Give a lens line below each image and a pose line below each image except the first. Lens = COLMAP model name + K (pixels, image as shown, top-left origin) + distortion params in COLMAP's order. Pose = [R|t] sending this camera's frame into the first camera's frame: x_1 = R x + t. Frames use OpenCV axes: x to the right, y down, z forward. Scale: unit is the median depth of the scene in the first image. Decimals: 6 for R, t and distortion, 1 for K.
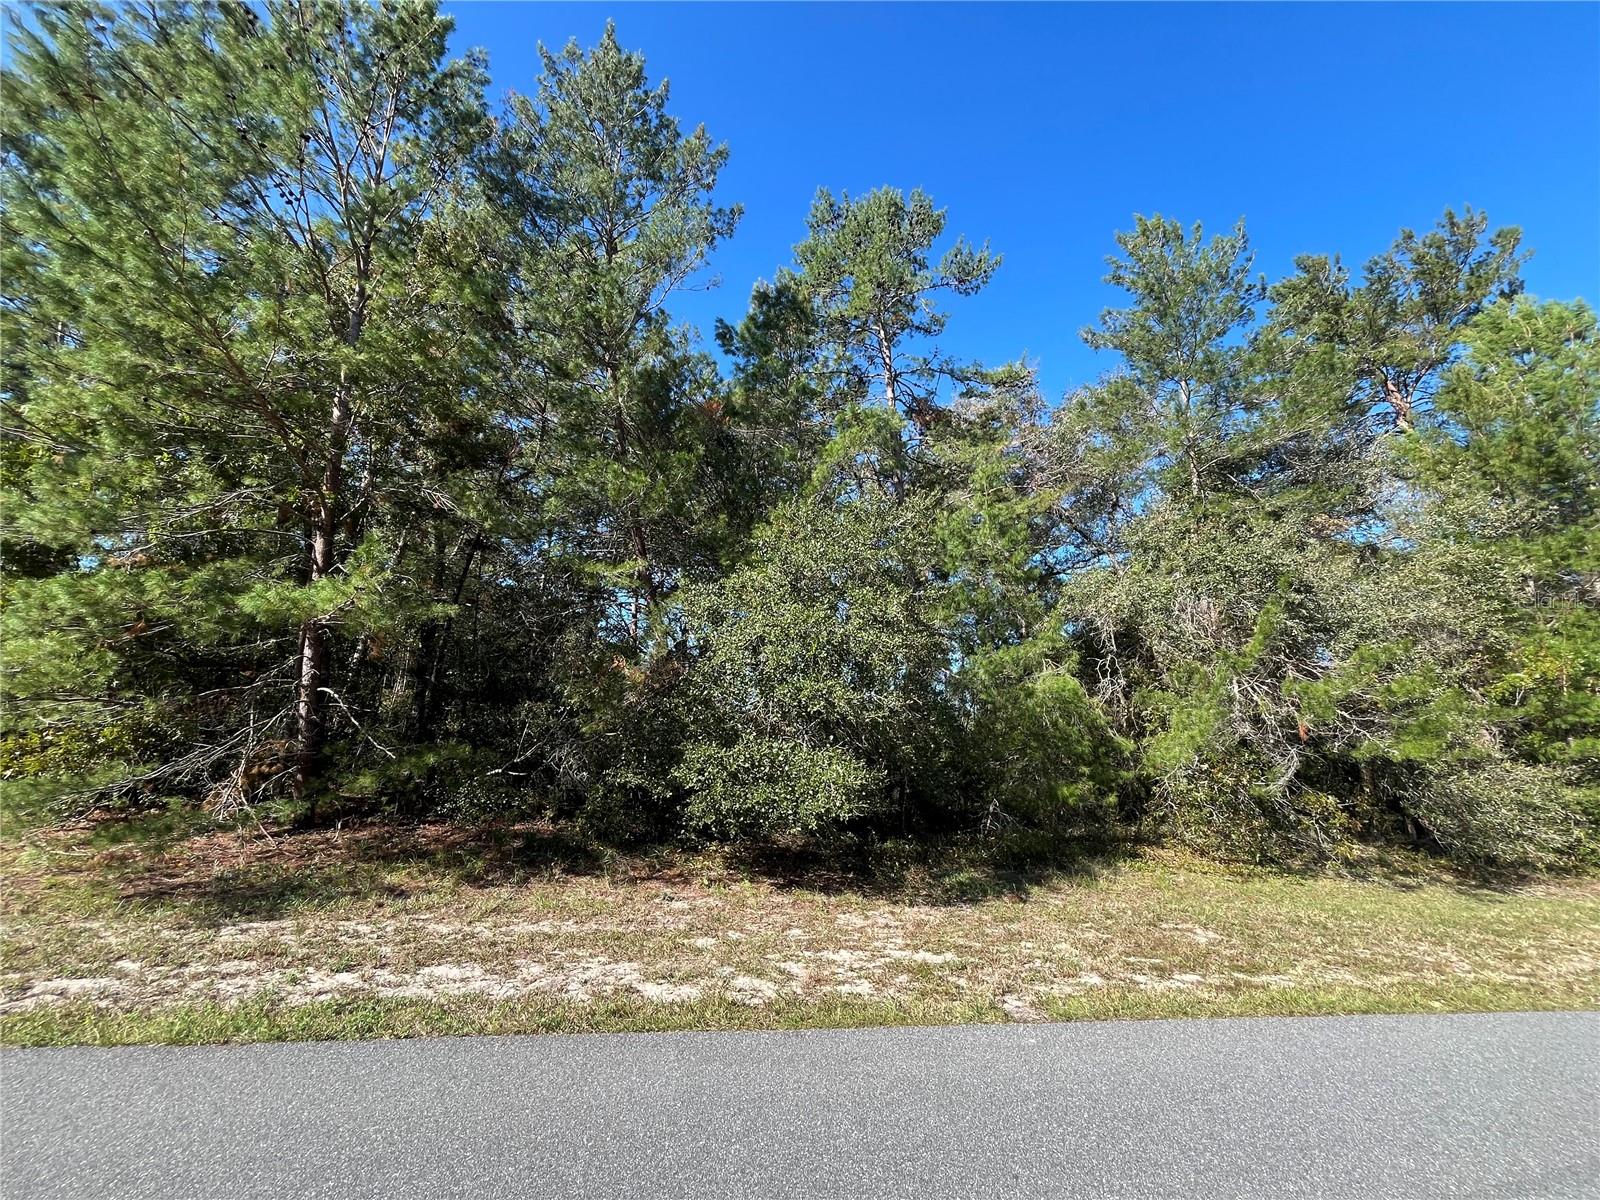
lens RADIAL K [[634.0, 0, 800.0], [0, 634.0, 600.0], [0, 0, 1]] dist [-0.000967, -0.000189]
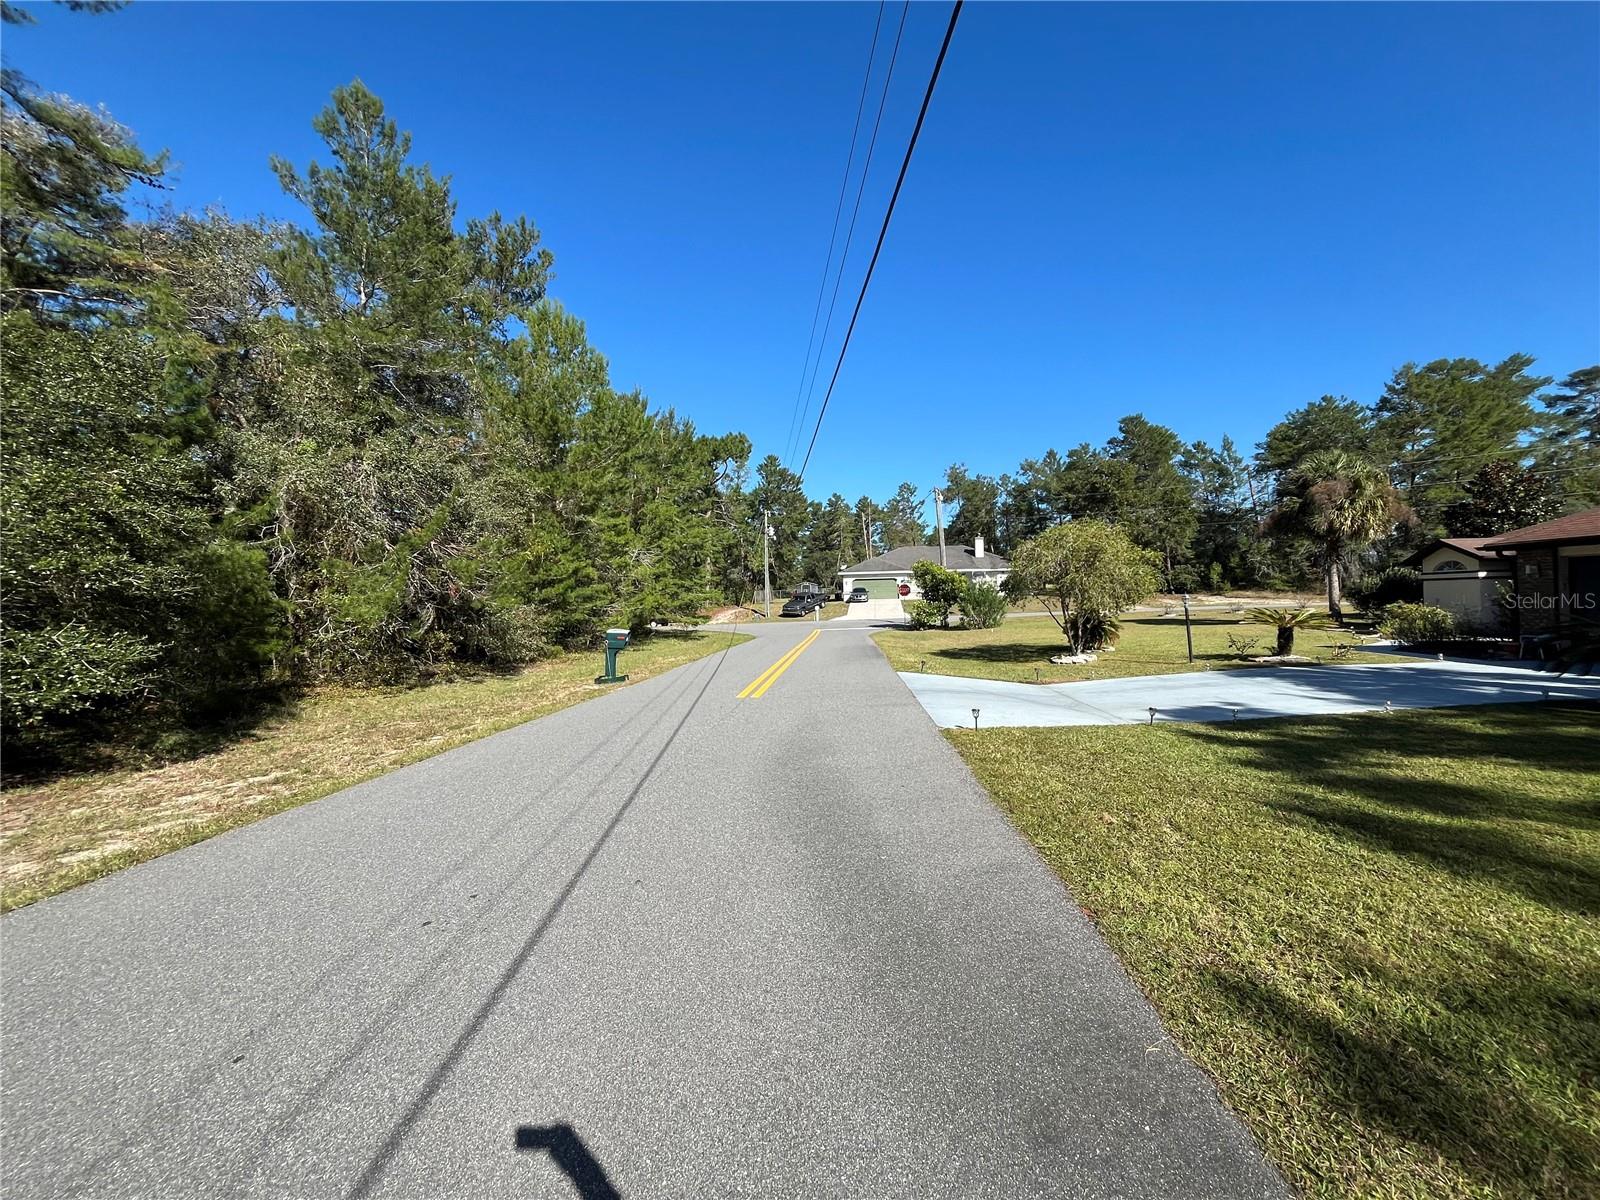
lens RADIAL K [[651.2, 0, 800.0], [0, 651.2, 600.0], [0, 0, 1]] dist [-0.000698, 0.040694]
pose [[0.236603, -0.041117, 0.970736, -0.451493], [-0.187499, 0.978392, 0.087142, -0.053071], [-0.953343, -0.202630, 0.223781, -0.125946]]
